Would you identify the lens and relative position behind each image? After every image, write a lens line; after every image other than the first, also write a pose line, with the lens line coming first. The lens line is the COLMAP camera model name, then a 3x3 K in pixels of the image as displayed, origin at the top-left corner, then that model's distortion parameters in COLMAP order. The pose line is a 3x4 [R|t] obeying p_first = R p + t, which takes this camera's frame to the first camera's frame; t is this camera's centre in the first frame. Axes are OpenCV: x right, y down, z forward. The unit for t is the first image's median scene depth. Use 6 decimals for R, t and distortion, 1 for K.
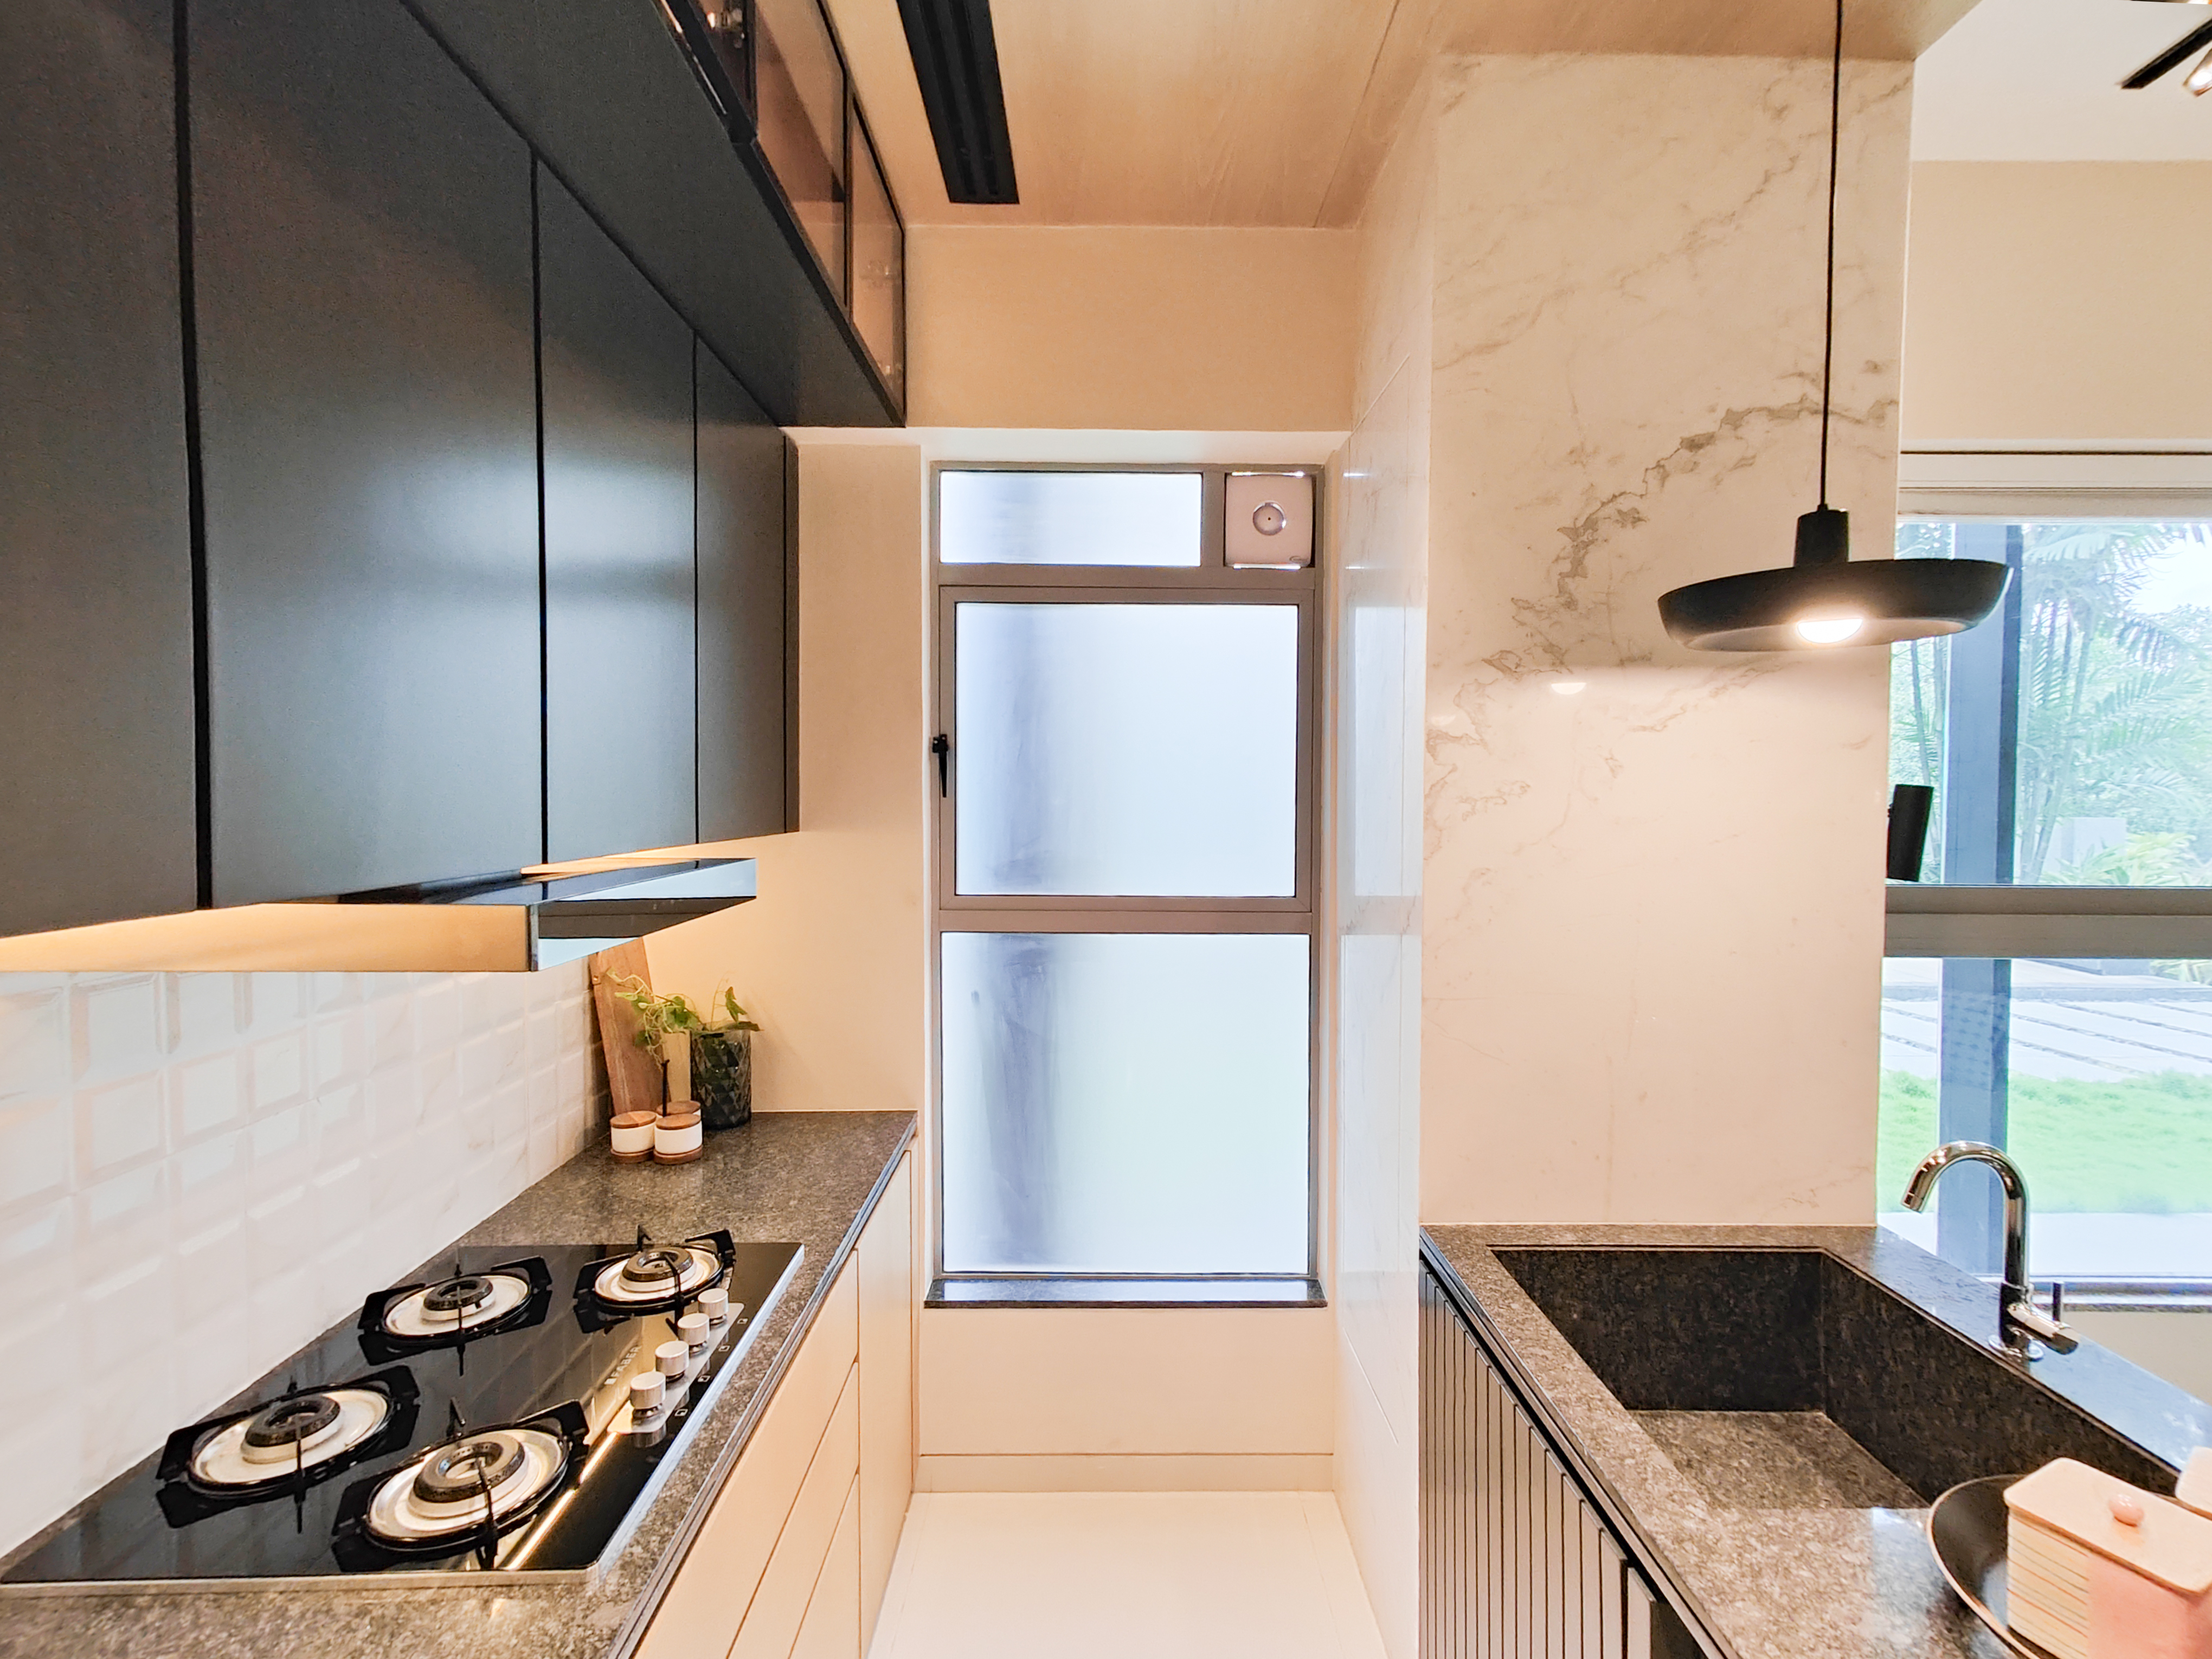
lens RADIAL K [[988.6, 0, 1116.9], [0, 988.6, 835.5], [0, 0, 1]] dist [0.011511, -0.000059]
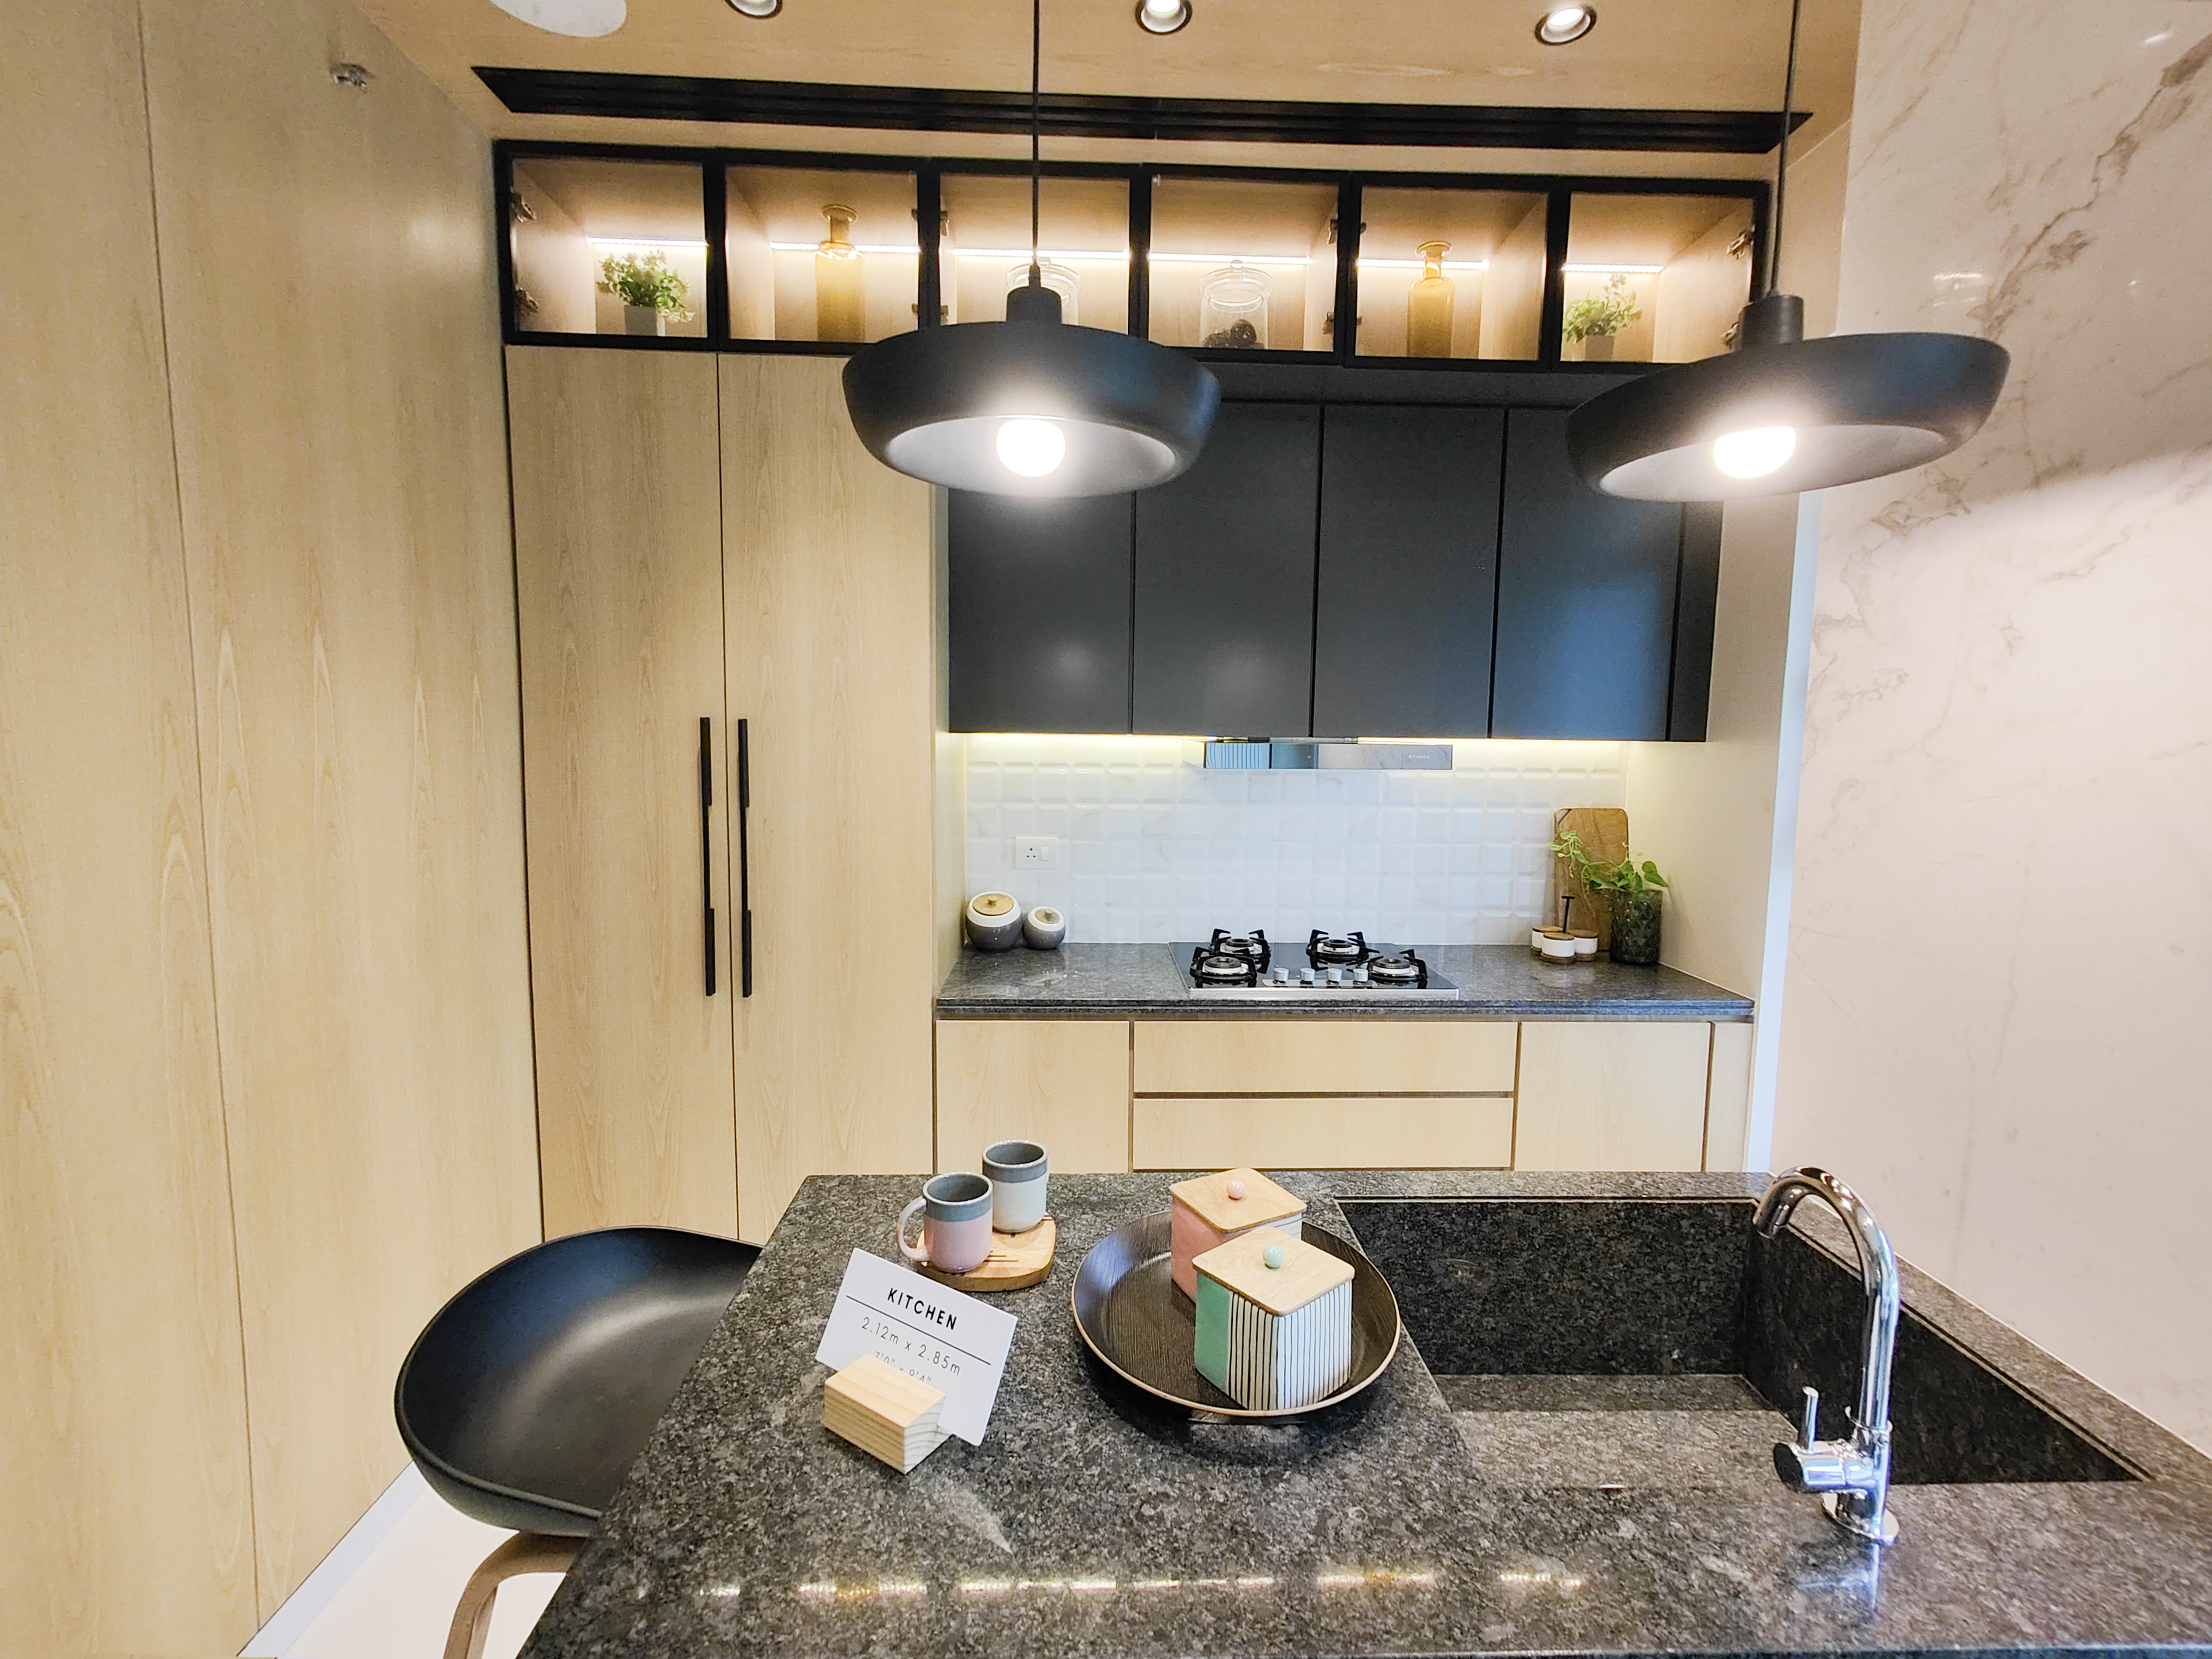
lens RADIAL K [[994.4, 0, 1117.0], [0, 994.4, 831.5], [0, 0, 1]] dist [0.000012, 0.000371]
pose [[0.015210, 0.104985, -0.994357, 1.184955], [-0.046983, 0.993449, 0.104171, 0.019188], [0.998780, 0.045134, 0.020043, 0.380396]]
